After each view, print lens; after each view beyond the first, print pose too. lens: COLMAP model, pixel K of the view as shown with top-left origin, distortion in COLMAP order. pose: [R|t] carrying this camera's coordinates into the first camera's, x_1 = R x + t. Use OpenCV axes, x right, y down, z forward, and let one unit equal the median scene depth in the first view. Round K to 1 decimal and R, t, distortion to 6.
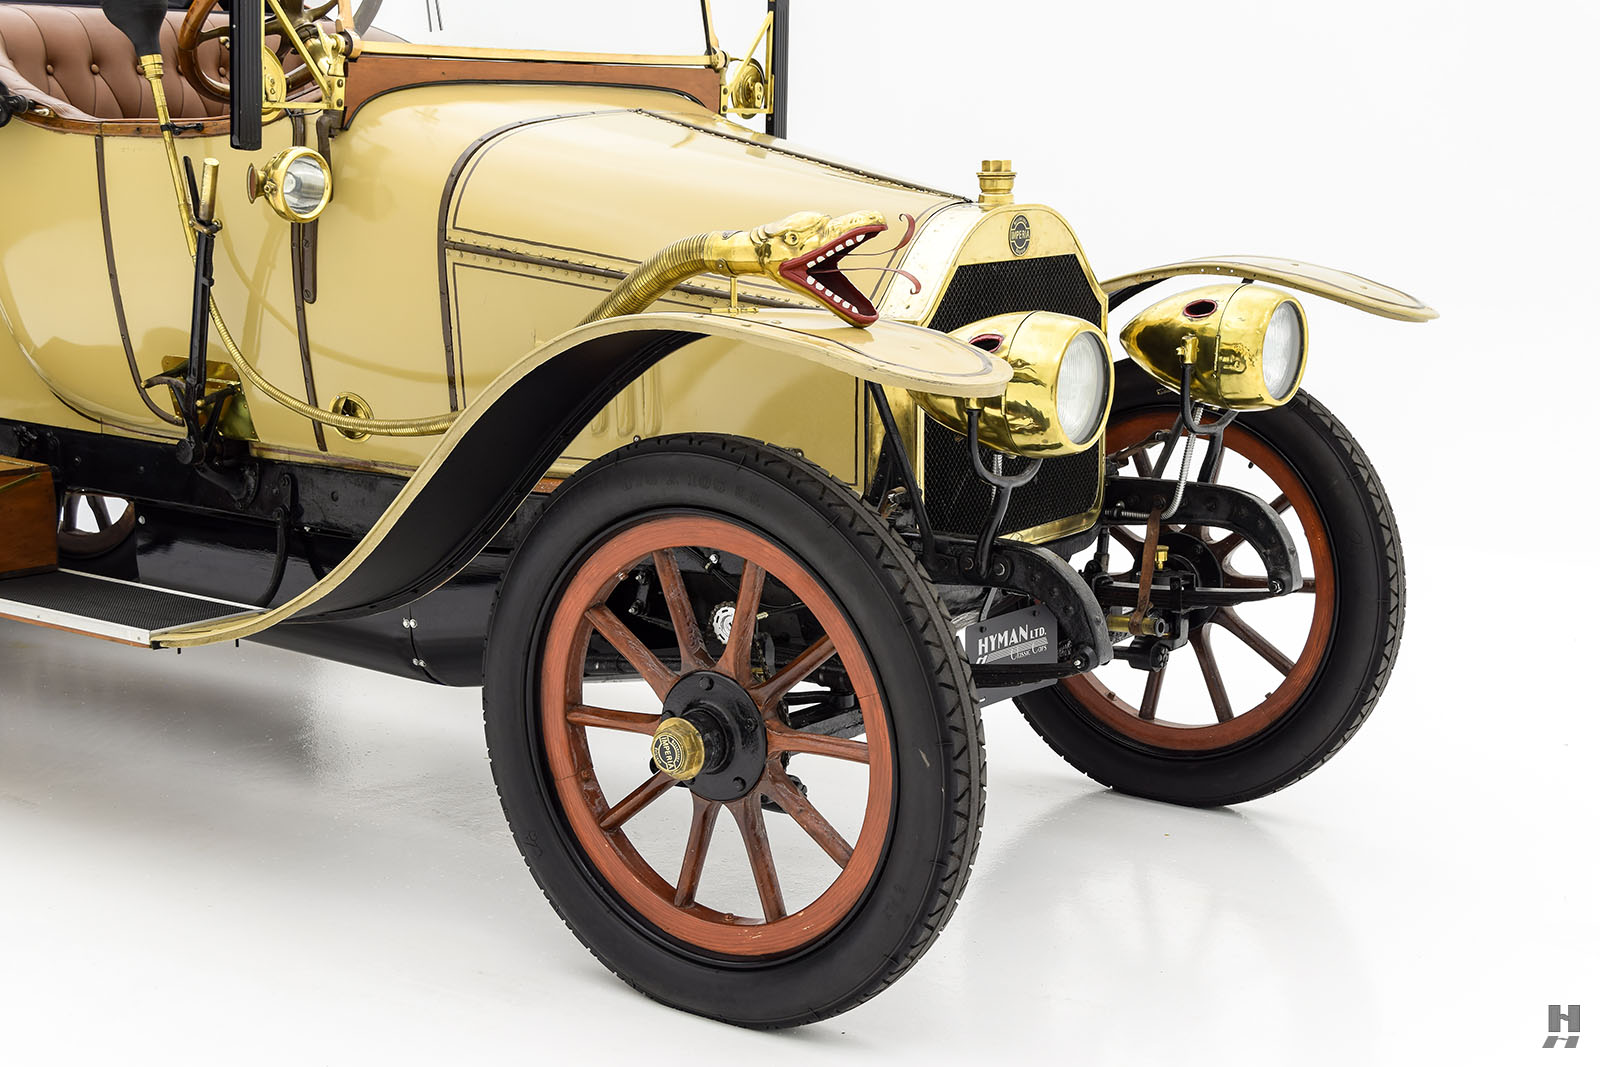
lens RADIAL K [[2586.5, 0, 817.0], [0, 2586.5, 542.3], [0, 0, 1]] dist [0.142661, 0.000000]
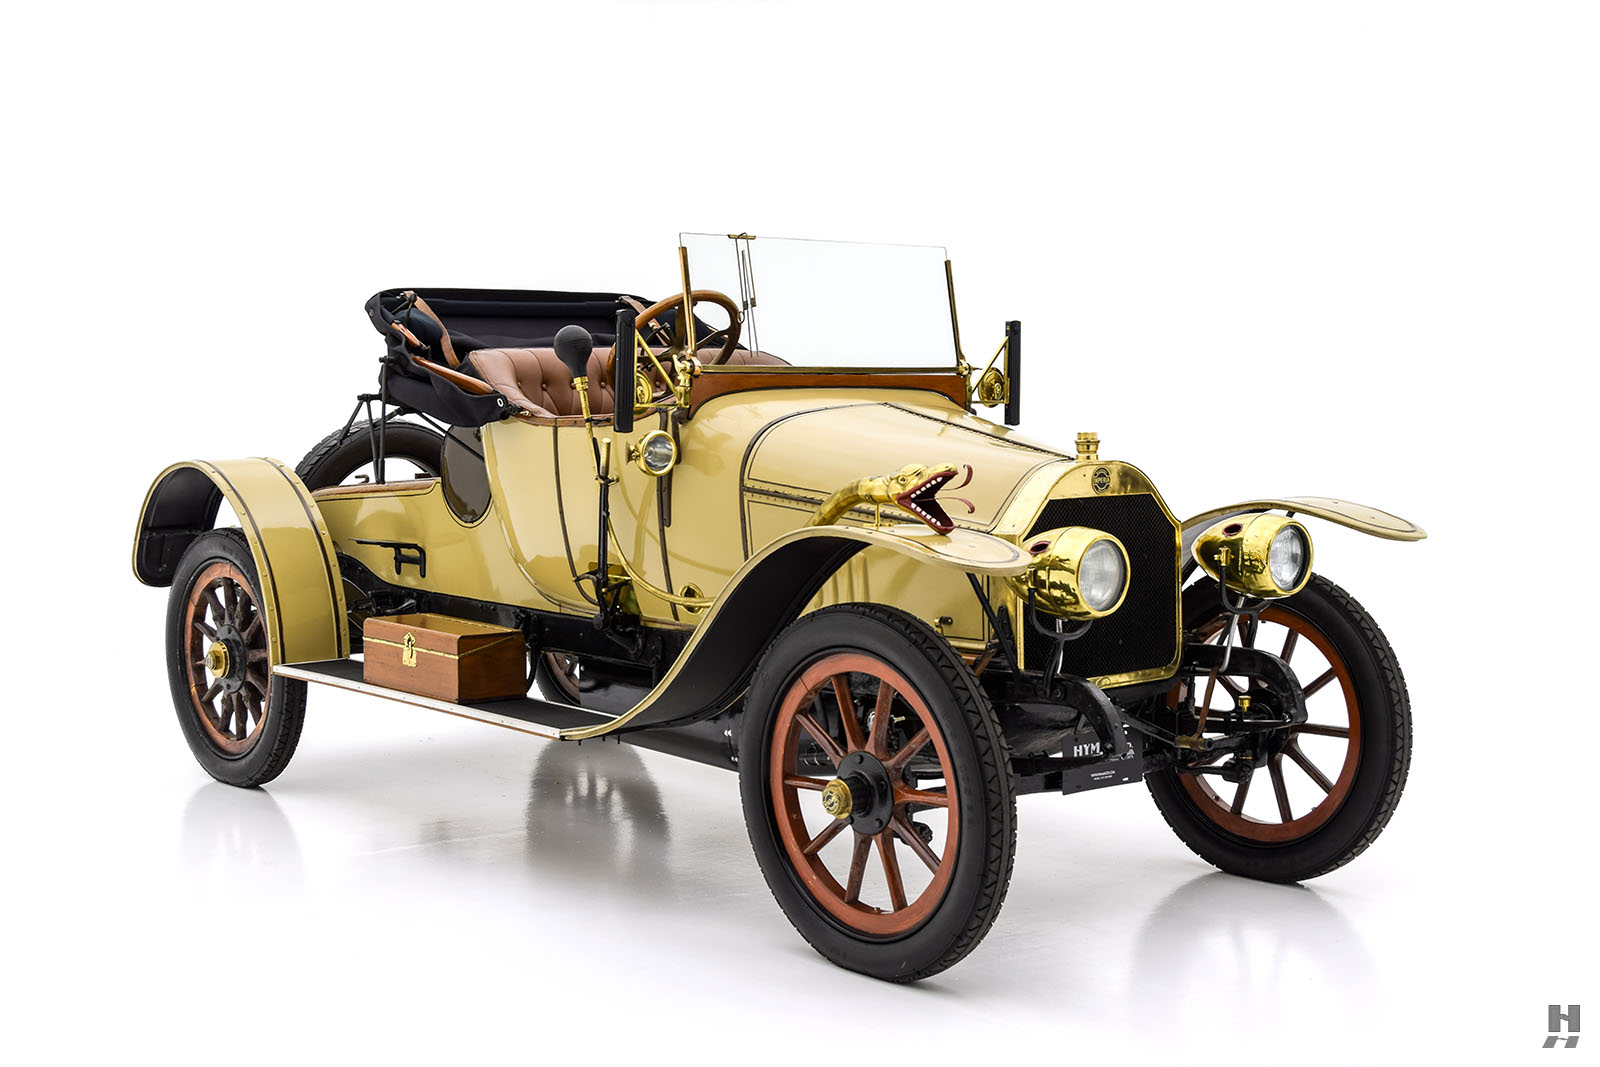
lens RADIAL K [[2236.9, 0, 834.6], [0, 2236.9, 541.1], [0, 0, 1]] dist [0.068132, 0.000000]
pose [[0.970973, 0.000313, -0.239190, 0.234899], [-0.024689, 0.994789, -0.098919, 0.050135], [0.237913, 0.101953, 0.965921, -0.299340]]
